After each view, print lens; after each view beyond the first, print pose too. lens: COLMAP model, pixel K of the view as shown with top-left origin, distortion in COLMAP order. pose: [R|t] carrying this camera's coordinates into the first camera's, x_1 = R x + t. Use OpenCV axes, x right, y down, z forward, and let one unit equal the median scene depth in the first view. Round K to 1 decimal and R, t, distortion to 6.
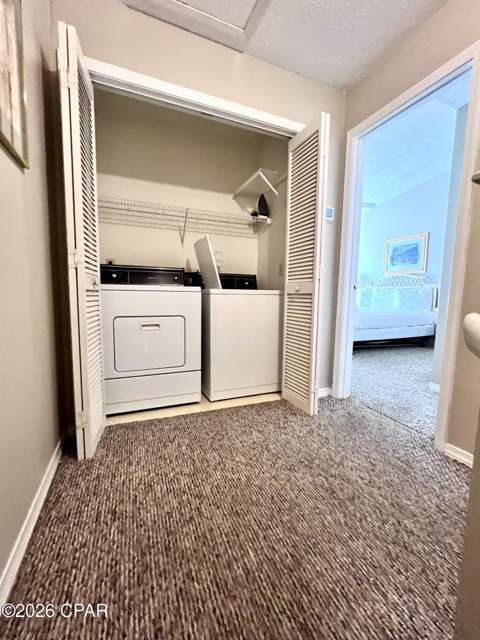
lens RADIAL K [[279.6, 0, 240.0], [0, 279.6, 320.0], [0, 0, 1]] dist [-0.002404, -0.000182]
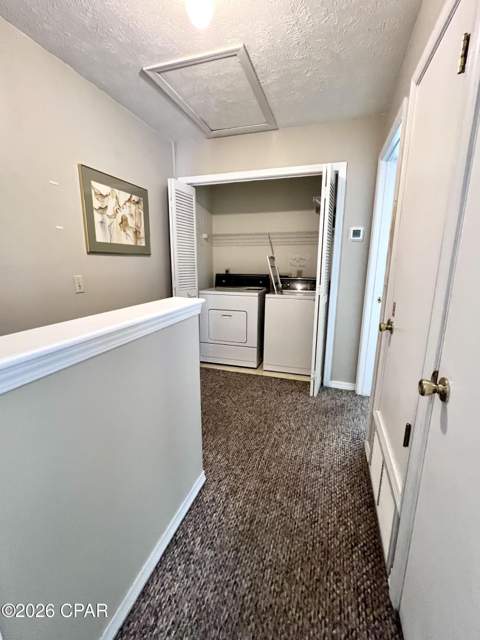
lens RADIAL K [[292.0, 0, 240.0], [0, 292.0, 320.0], [0, 0, 1]] dist [0.001632, 0.000092]
pose [[0.741520, 0.120046, -0.660104, 0.835421], [-0.056974, 0.991576, 0.116326, -0.151619], [0.668508, -0.048649, 0.742112, -0.227234]]
